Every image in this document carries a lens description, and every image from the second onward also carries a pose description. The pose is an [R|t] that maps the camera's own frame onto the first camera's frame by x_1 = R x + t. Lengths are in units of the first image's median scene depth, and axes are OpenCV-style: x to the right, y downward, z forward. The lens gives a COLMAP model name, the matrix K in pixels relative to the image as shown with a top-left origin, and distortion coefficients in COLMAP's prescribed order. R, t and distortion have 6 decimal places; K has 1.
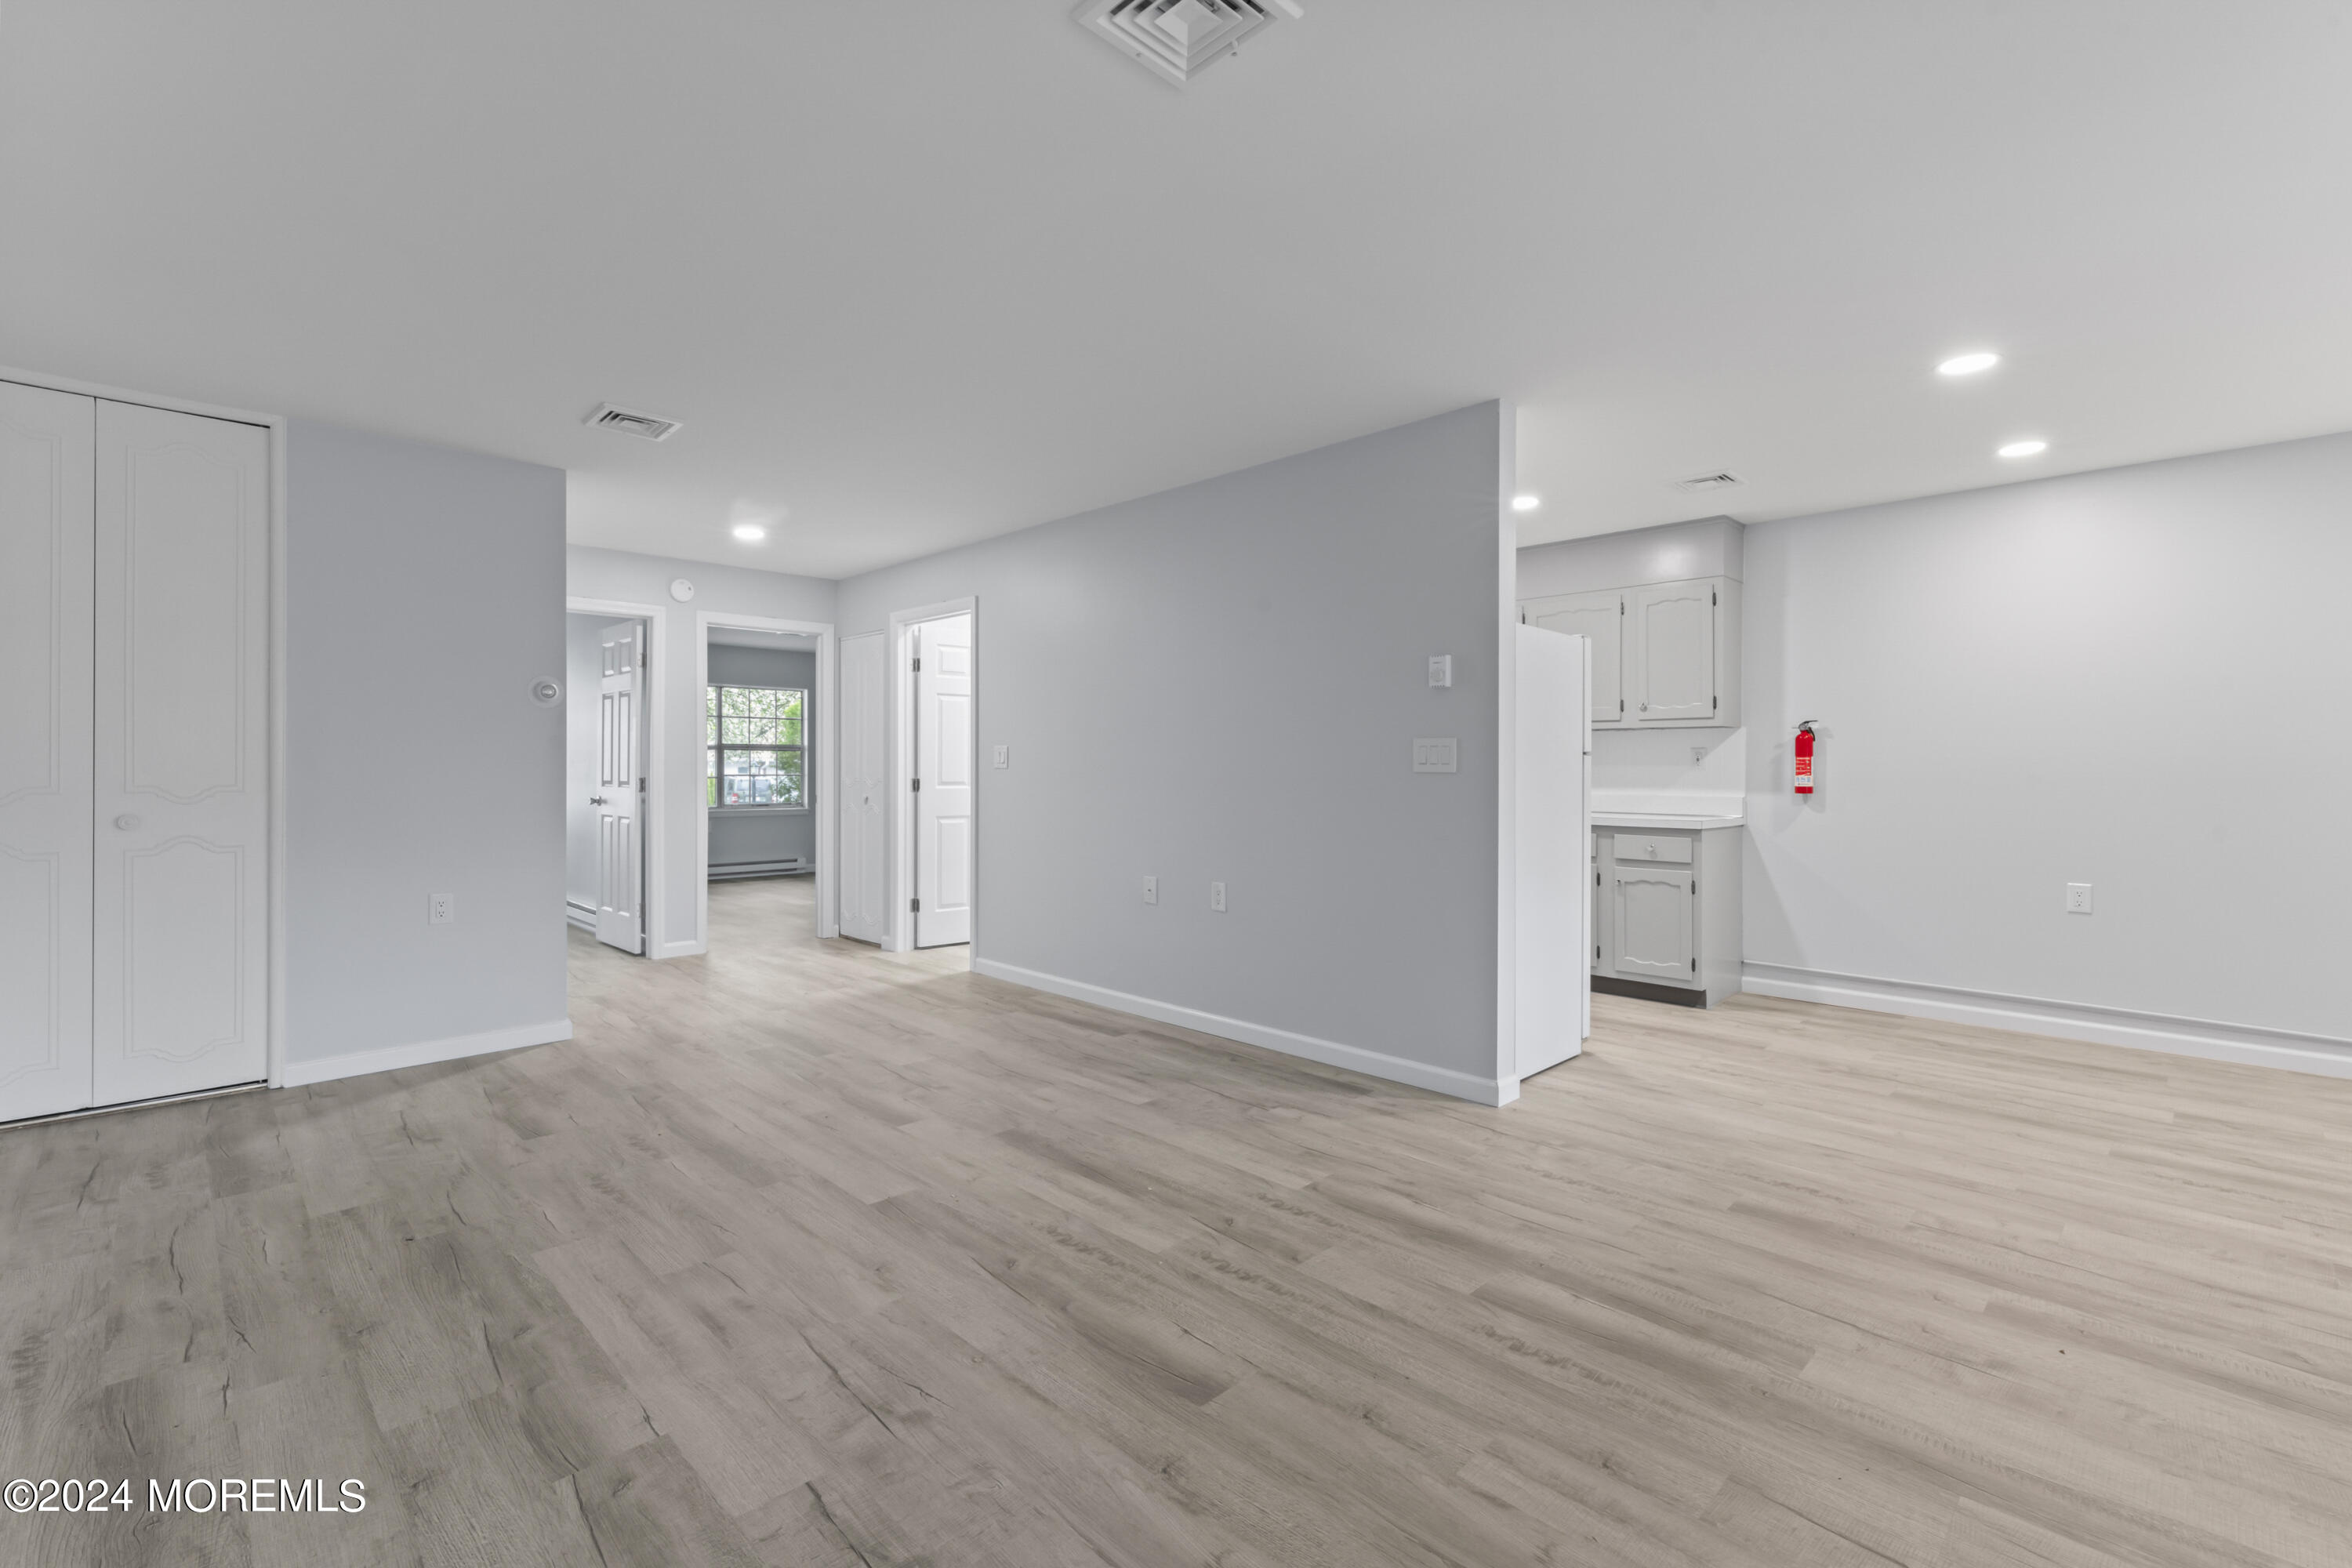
lens RADIAL K [[1016.7, 0, 1167.3], [0, 1016.7, 773.2], [0, 0, 1]] dist [-0.000819, -0.000251]
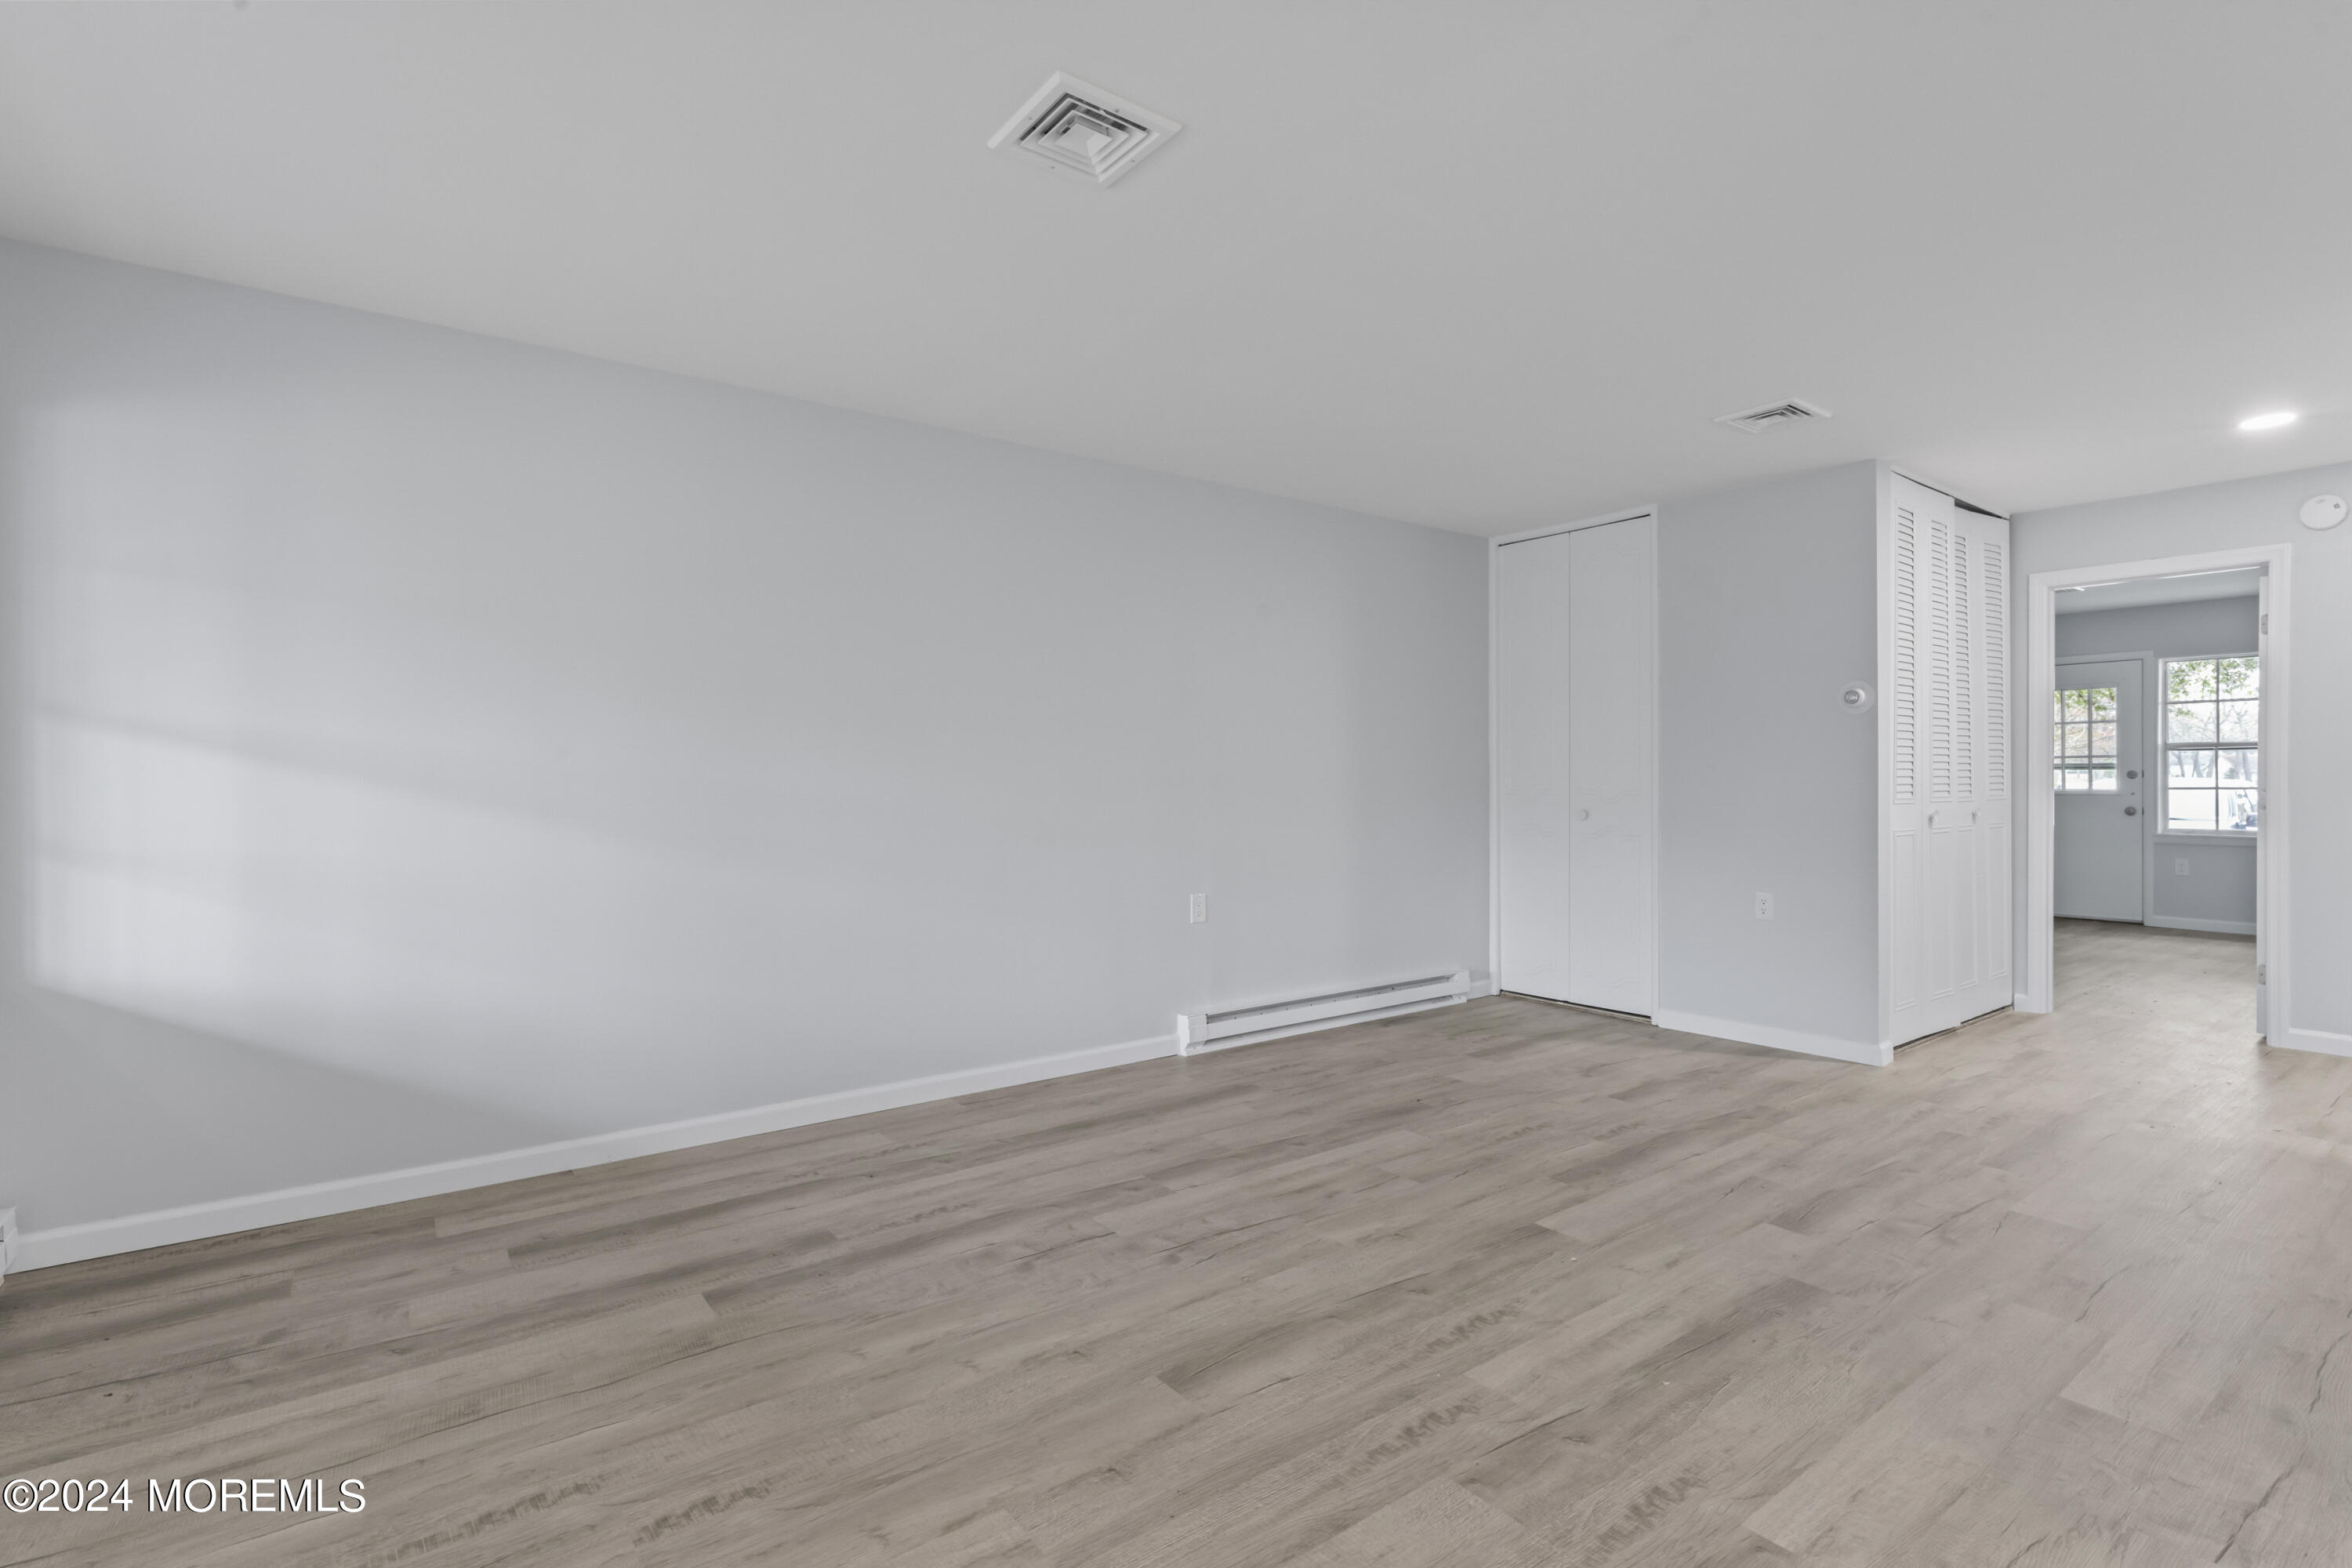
lens RADIAL K [[1082.5, 0, 1176.0], [0, 1082.5, 784.0], [0, 0, 1]] dist [0.001309, 0.000151]
pose [[-0.127373, 0.003120, -0.991850, 0.849933], [-0.000476, 0.999995, 0.003207, -0.001908], [0.991855, 0.000881, -0.127371, 0.856315]]
